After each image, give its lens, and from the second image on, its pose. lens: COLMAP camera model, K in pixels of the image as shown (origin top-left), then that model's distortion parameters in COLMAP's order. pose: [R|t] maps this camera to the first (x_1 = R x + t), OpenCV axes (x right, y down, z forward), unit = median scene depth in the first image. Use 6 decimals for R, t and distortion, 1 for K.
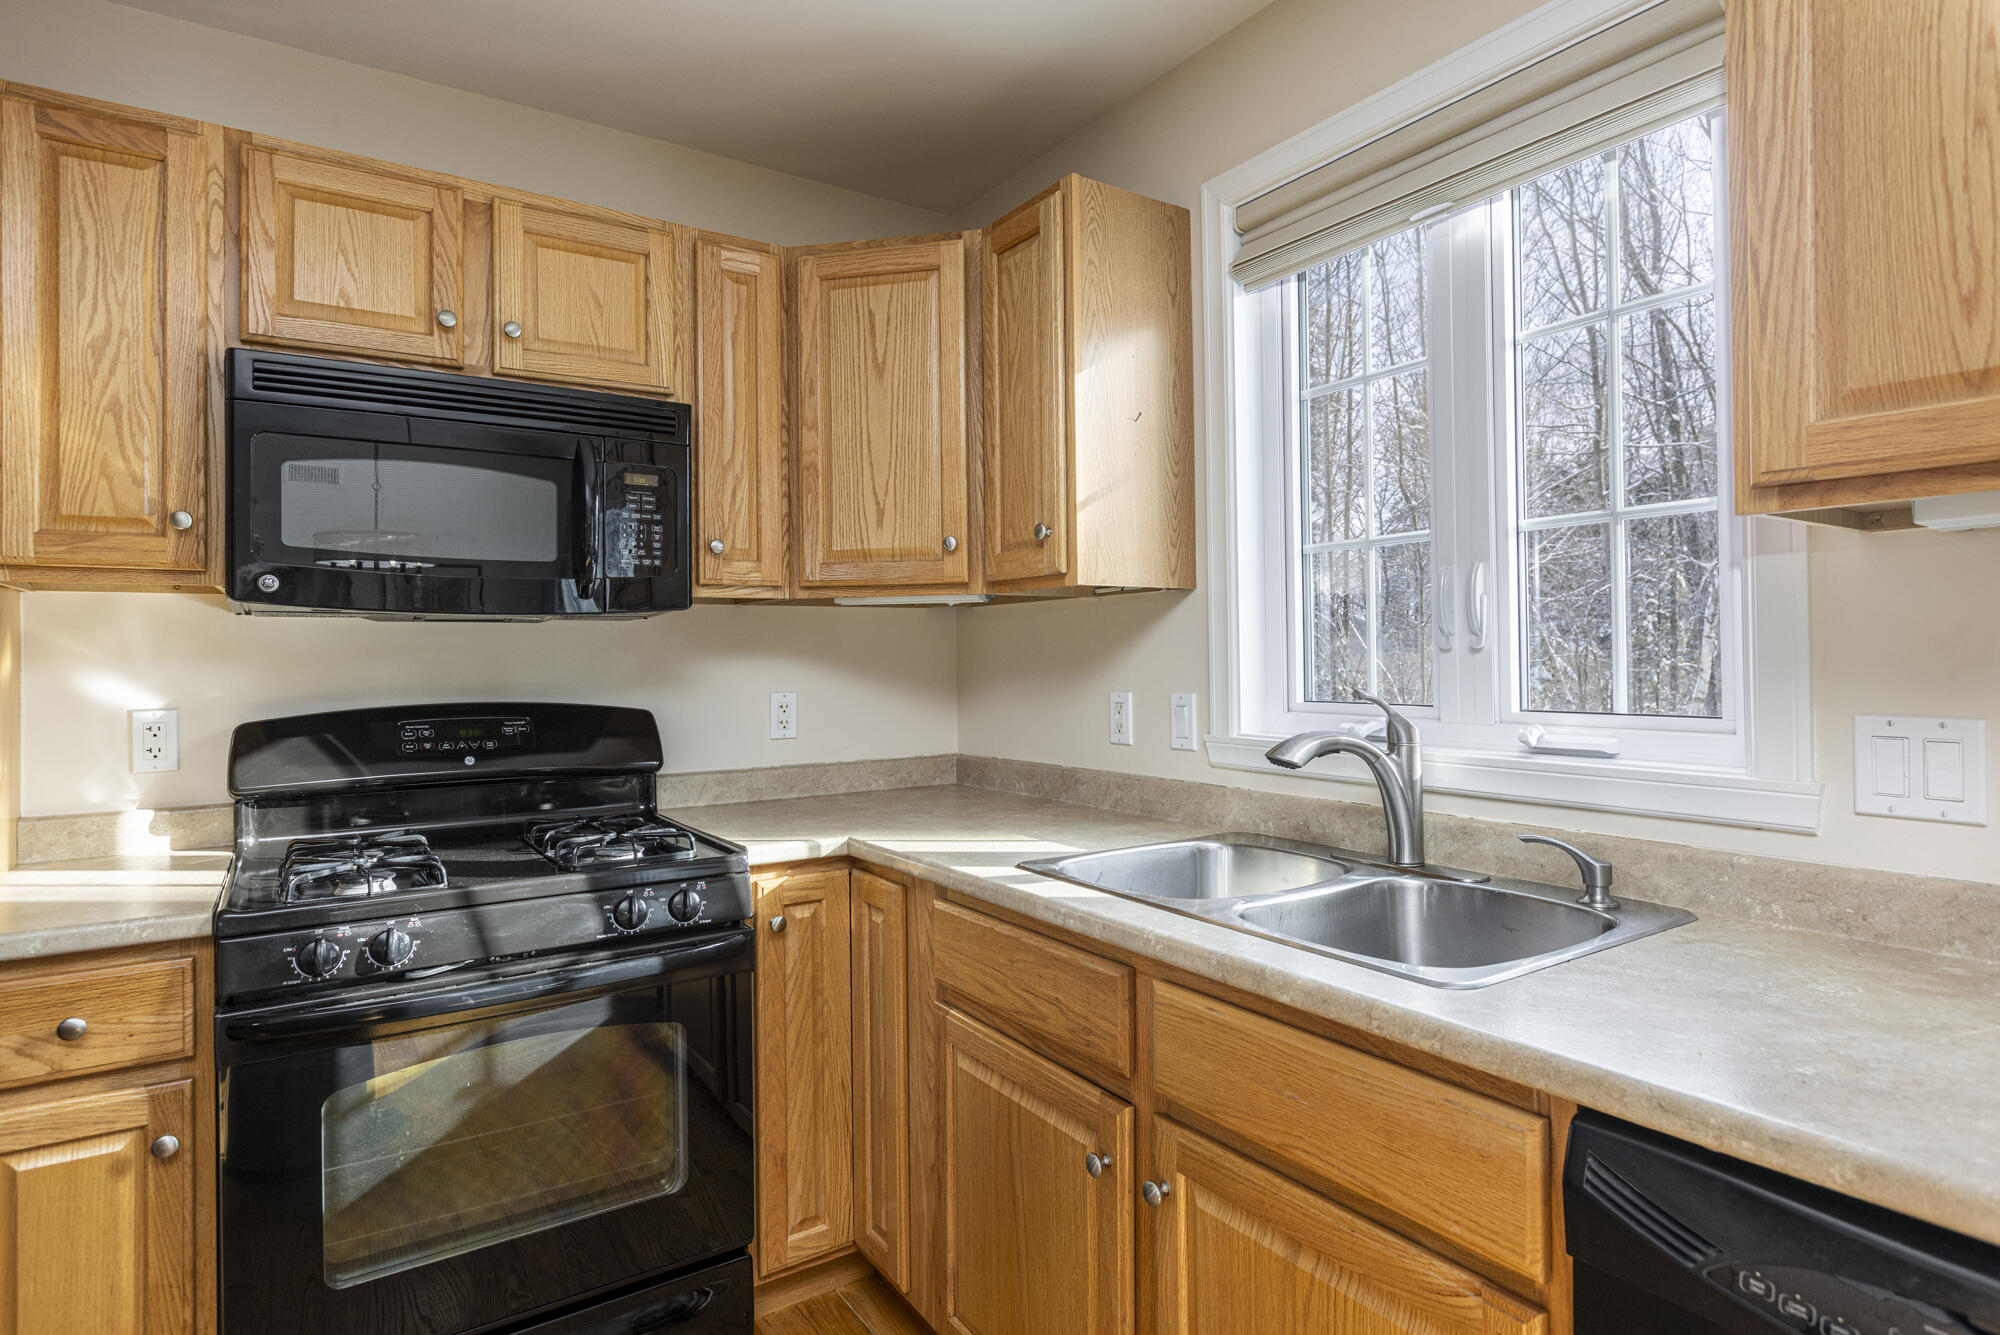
lens RADIAL K [[1056.8, 0, 993.6], [0, 1056.8, 653.2], [0, 0, 1]] dist [-0.008724, 0.000138]
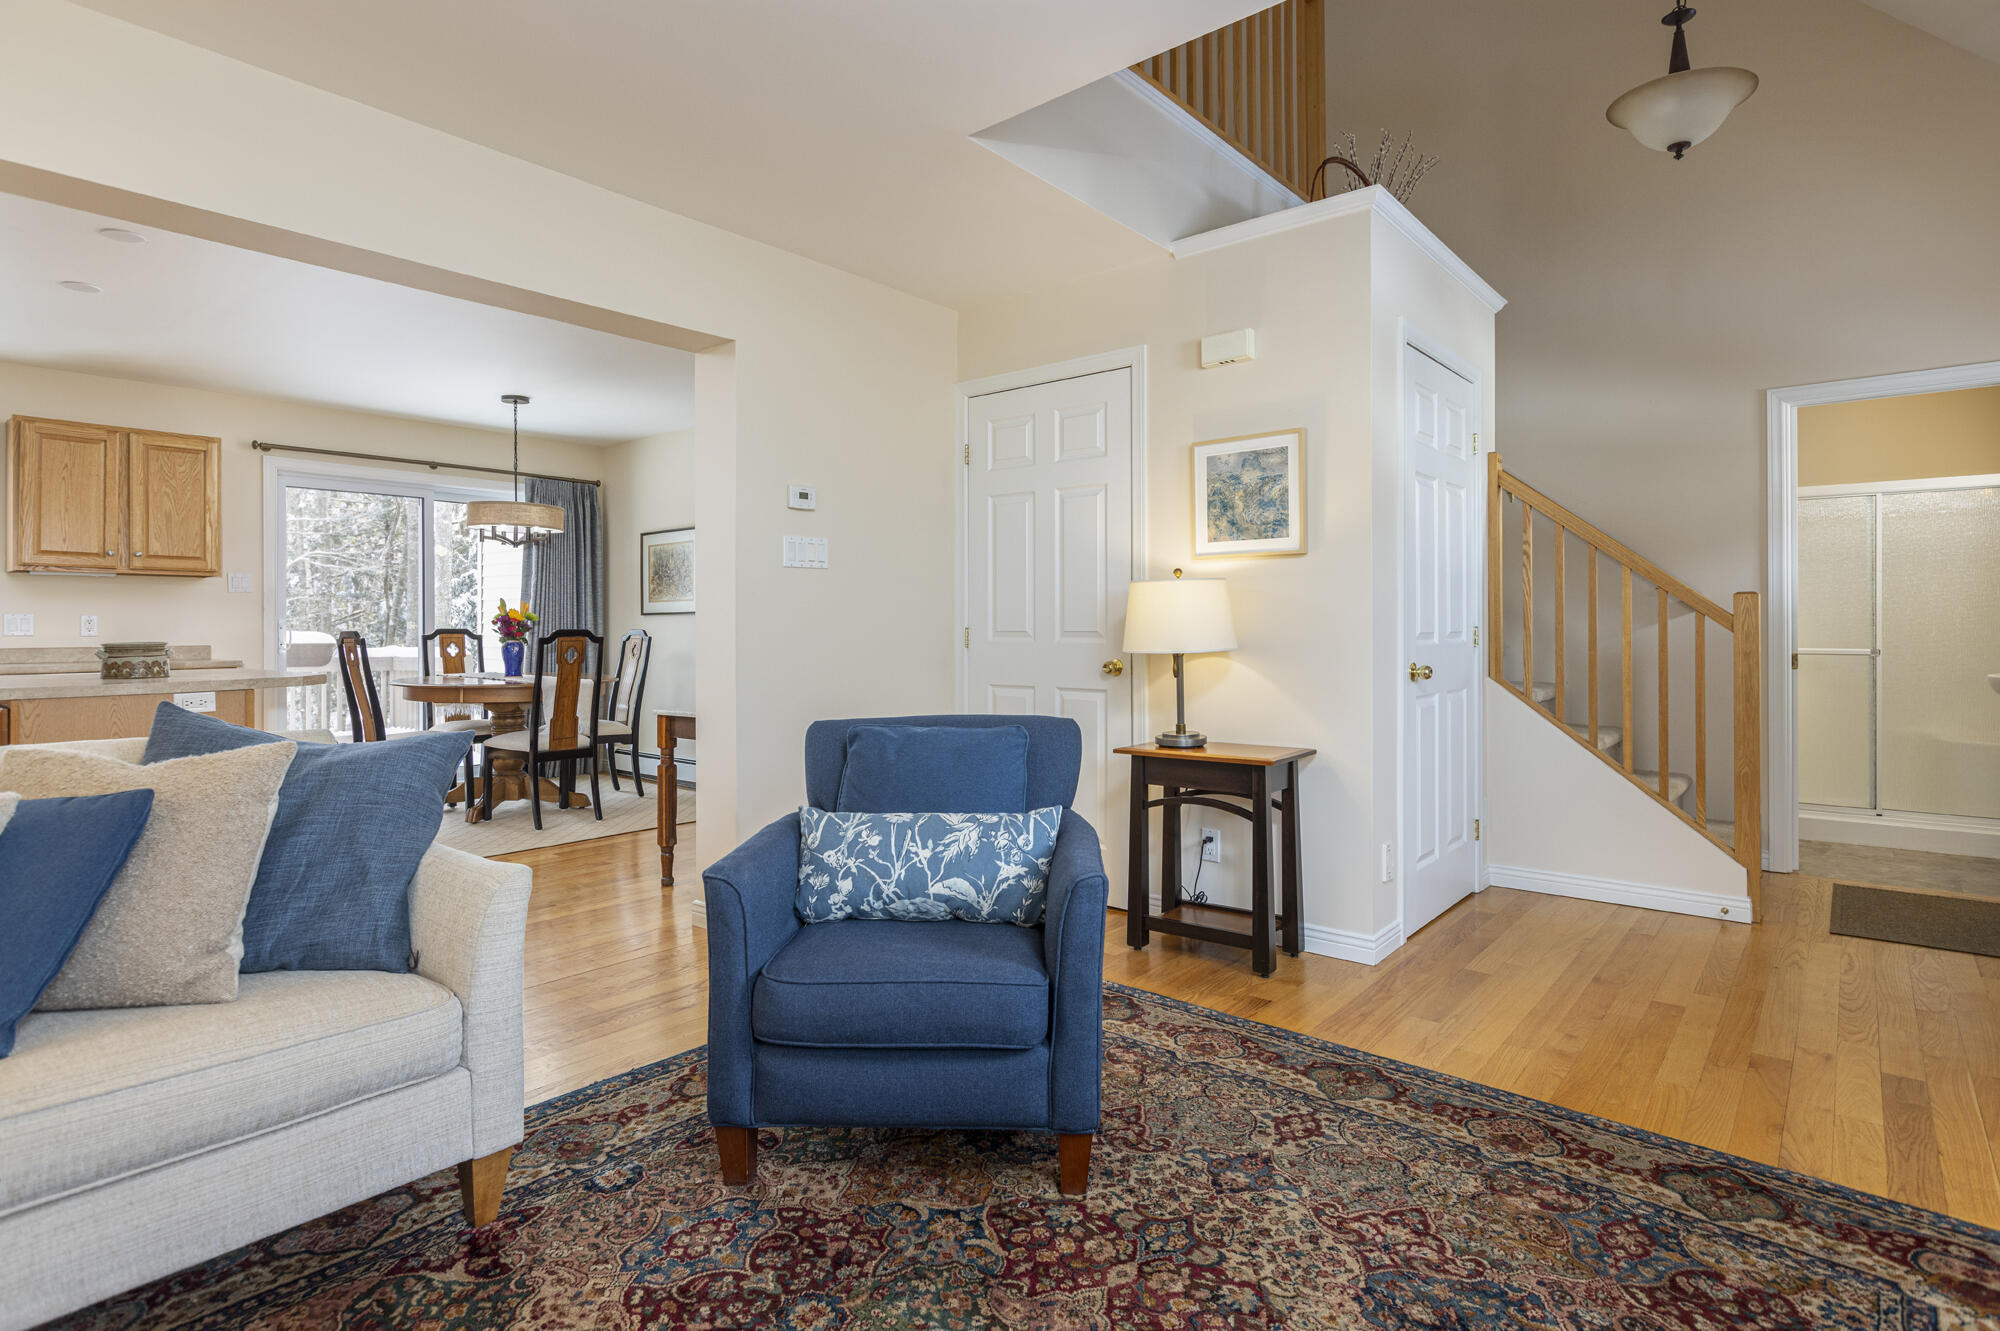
lens RADIAL K [[1023.2, 0, 1005.6], [0, 1023.2, 627.0], [0, 0, 1]] dist [-0.001177, -0.001467]
pose [[-0.290011, 0.009626, 0.956975, -2.709622], [-0.000658, 0.999947, -0.010258, 0.095085], [-0.957023, -0.003605, -0.289989, -1.072417]]
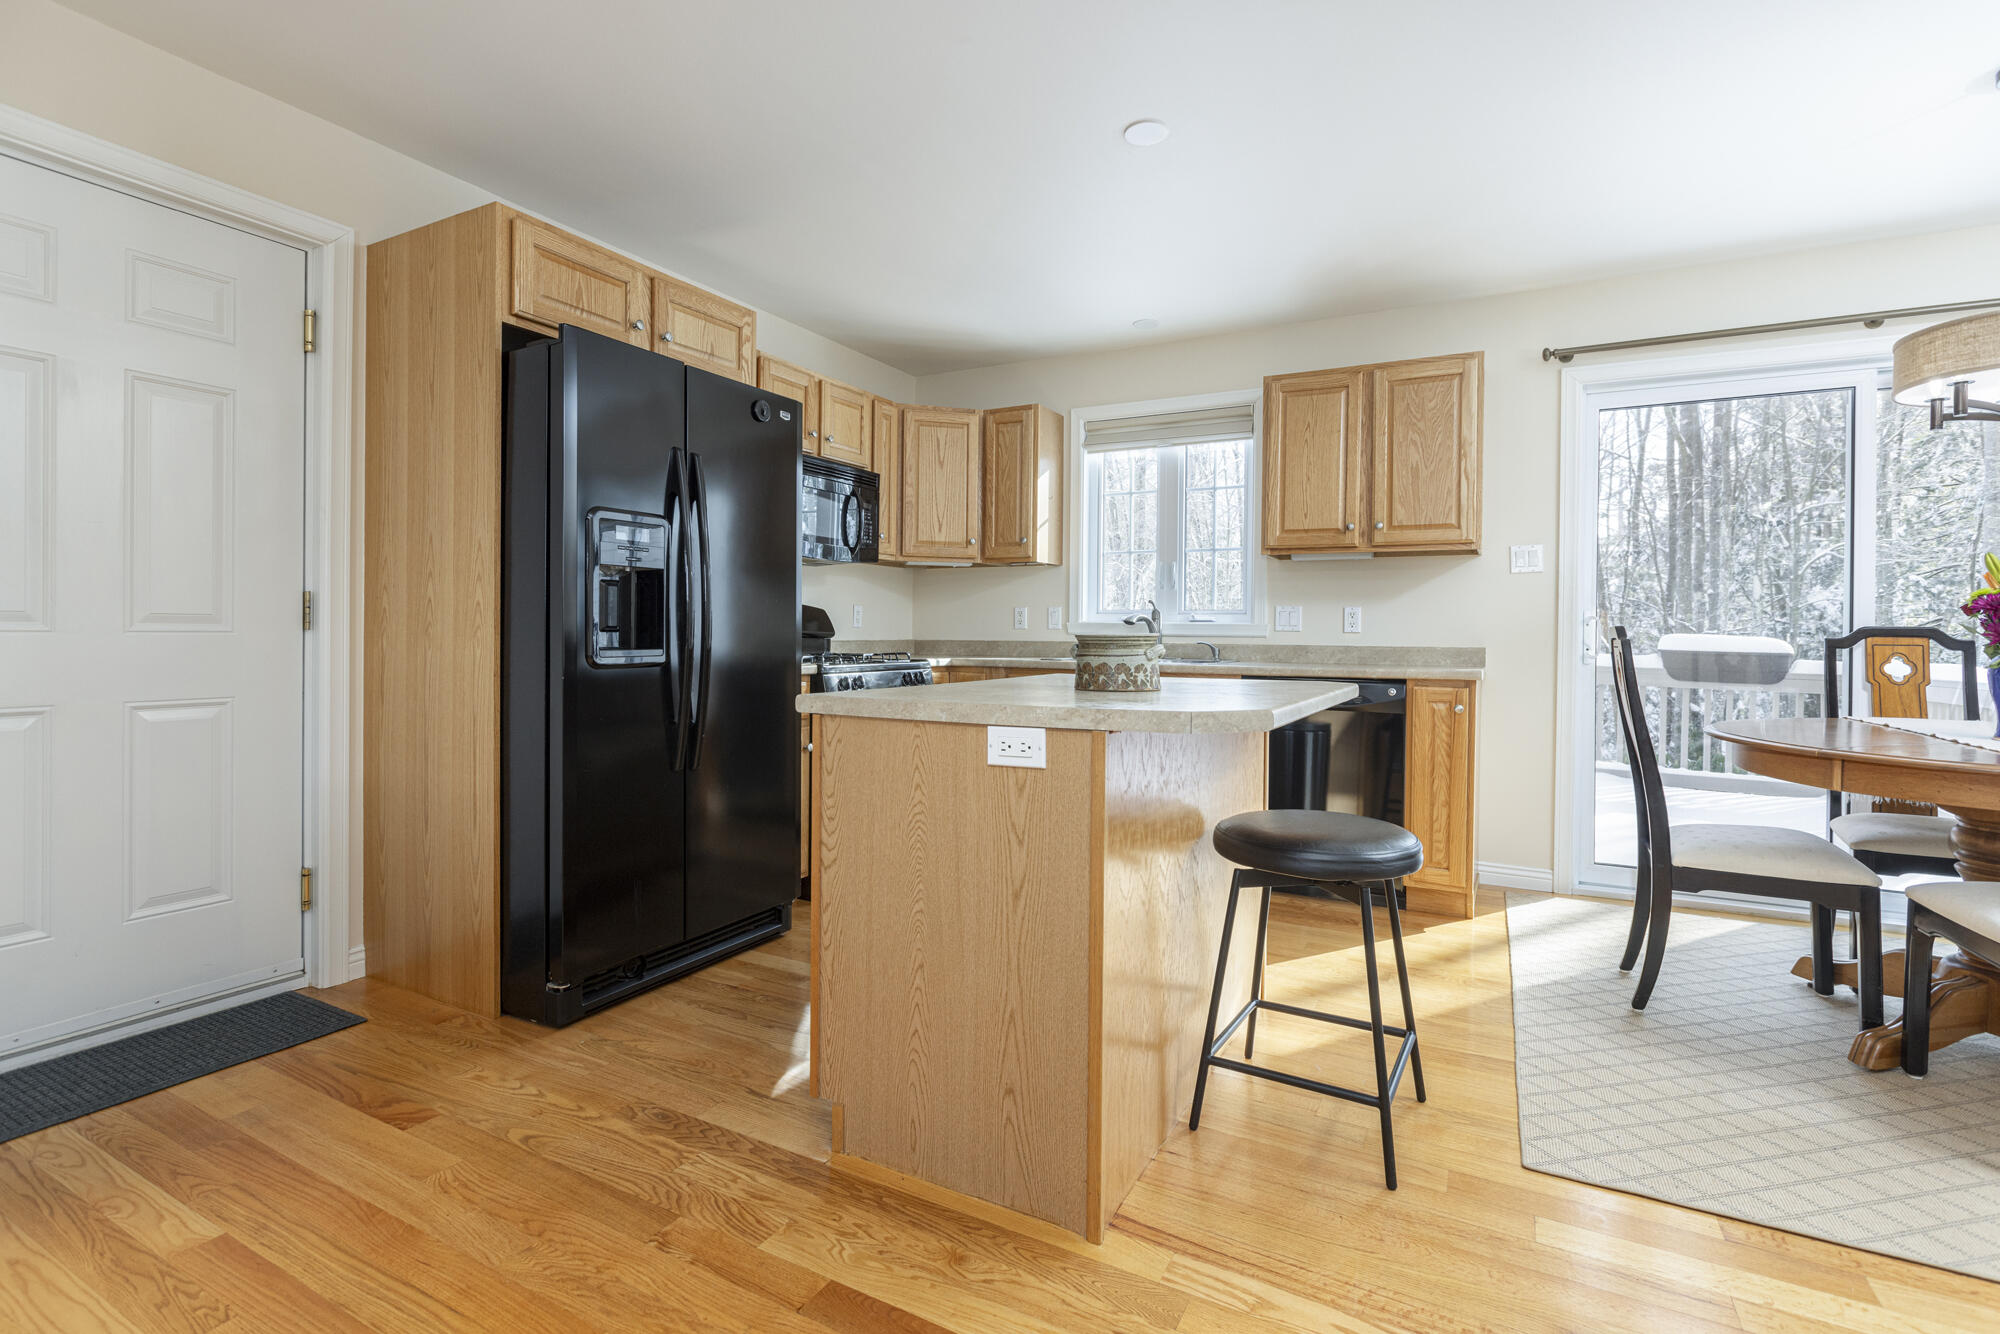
lens RADIAL K [[930.2, 0, 994.0], [0, 930.2, 646.0], [0, 0, 1]] dist [-0.010339, 0.001646]
pose [[0.884516, 0.011511, 0.466369, -1.055402], [-0.021795, 0.999624, 0.016663, 0.105216], [-0.466001, -0.024903, 0.884434, -0.967887]]
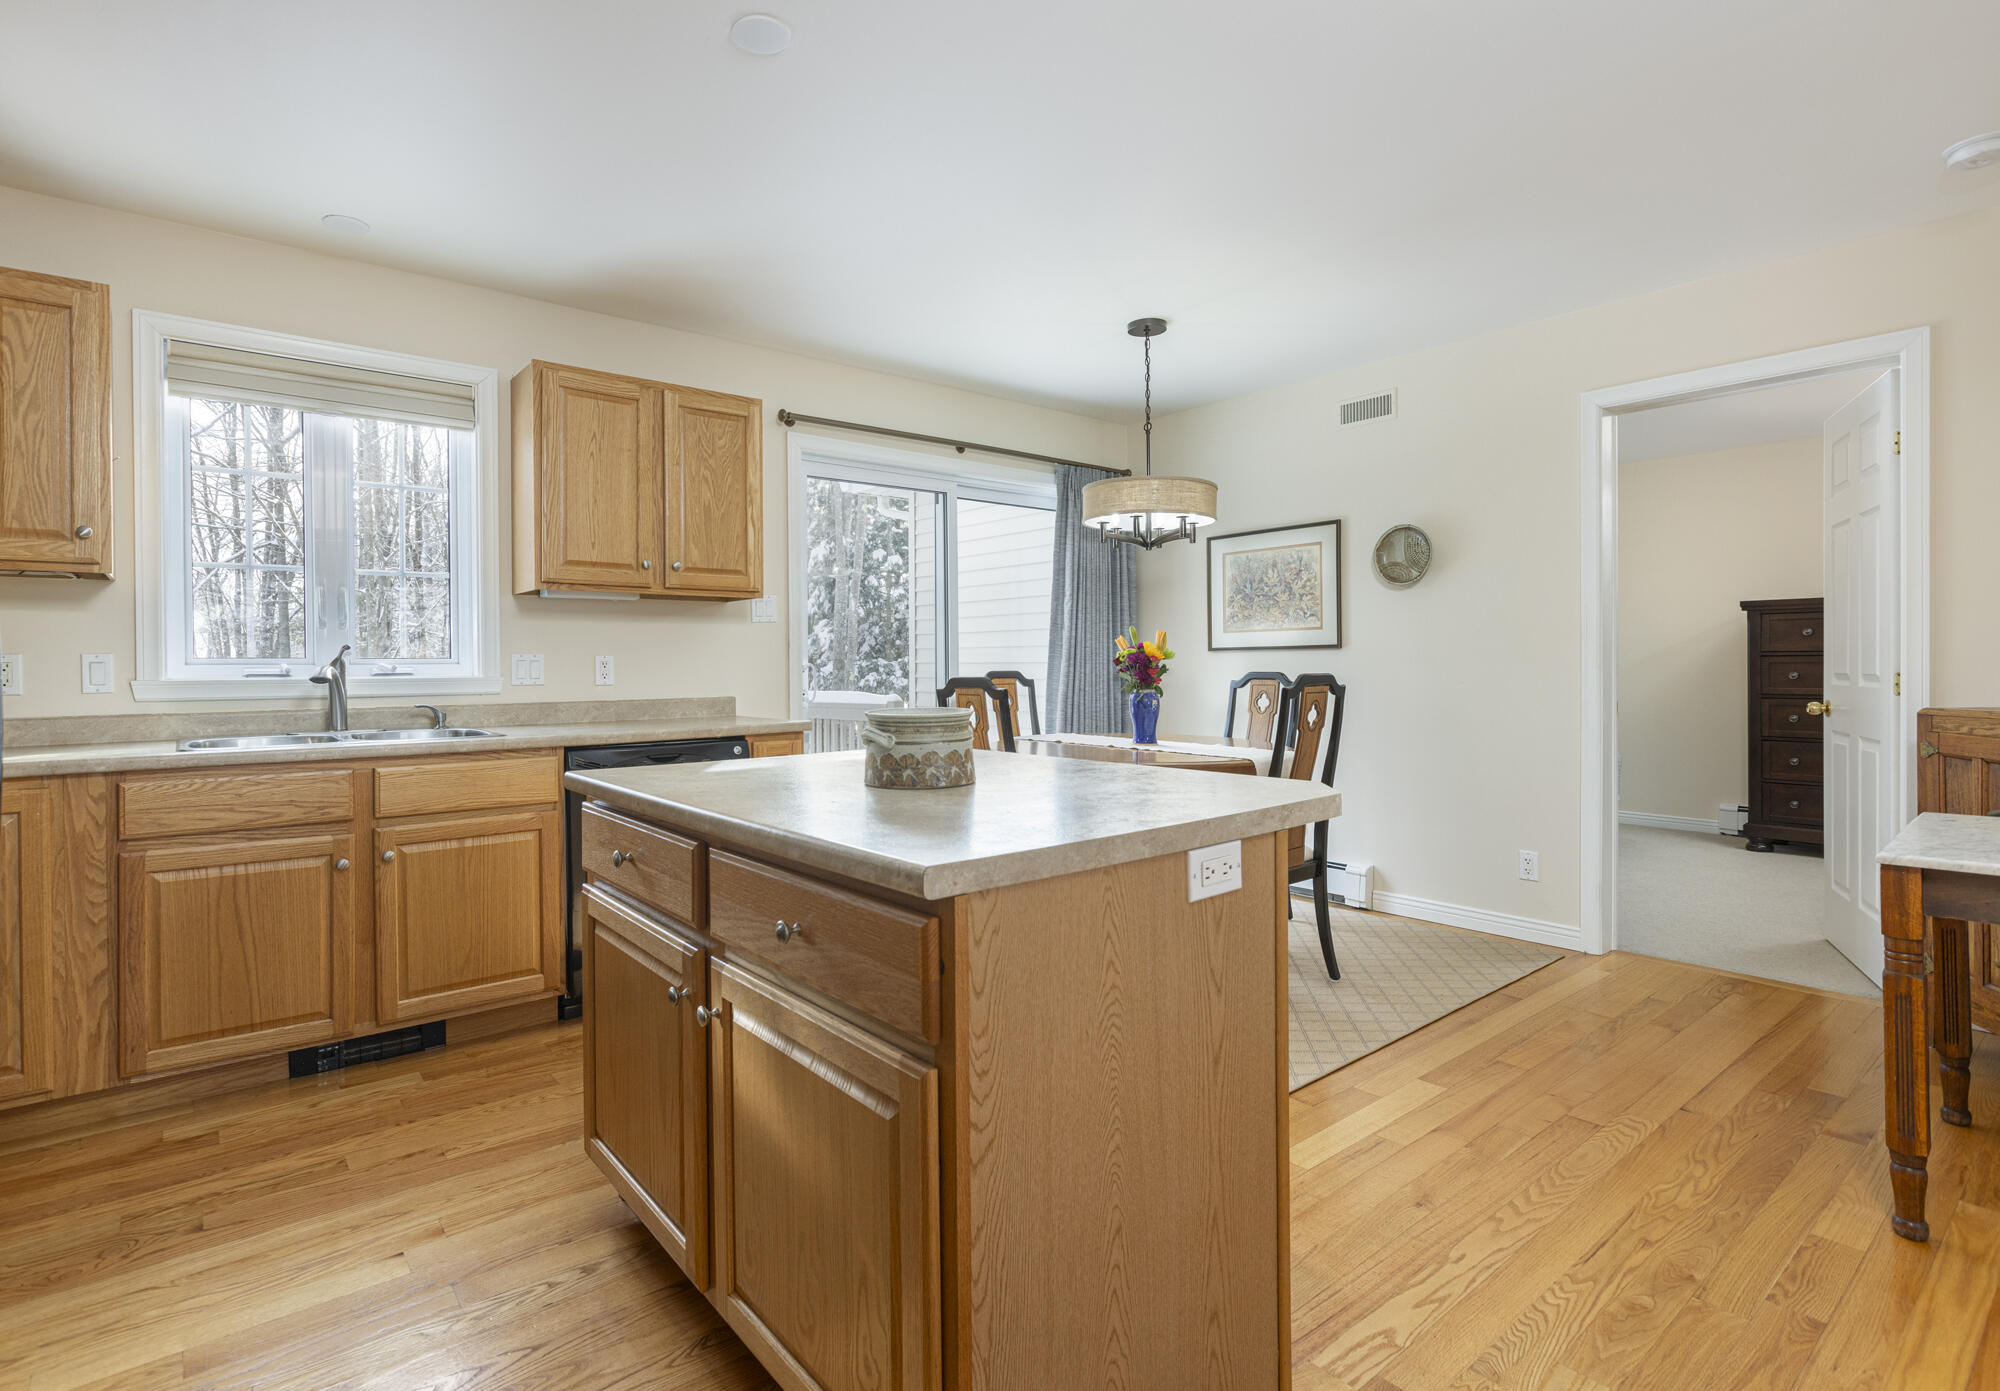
lens RADIAL K [[985.8, 0, 962.0], [0, 985.8, 670.6], [0, 0, 1]] dist [-0.006613, -0.001412]
pose [[-0.086587, 0.002934, 0.996240, -1.308666], [0.002701, 0.999993, -0.002710, 0.072343], [-0.996241, 0.002456, -0.086595, -0.039583]]
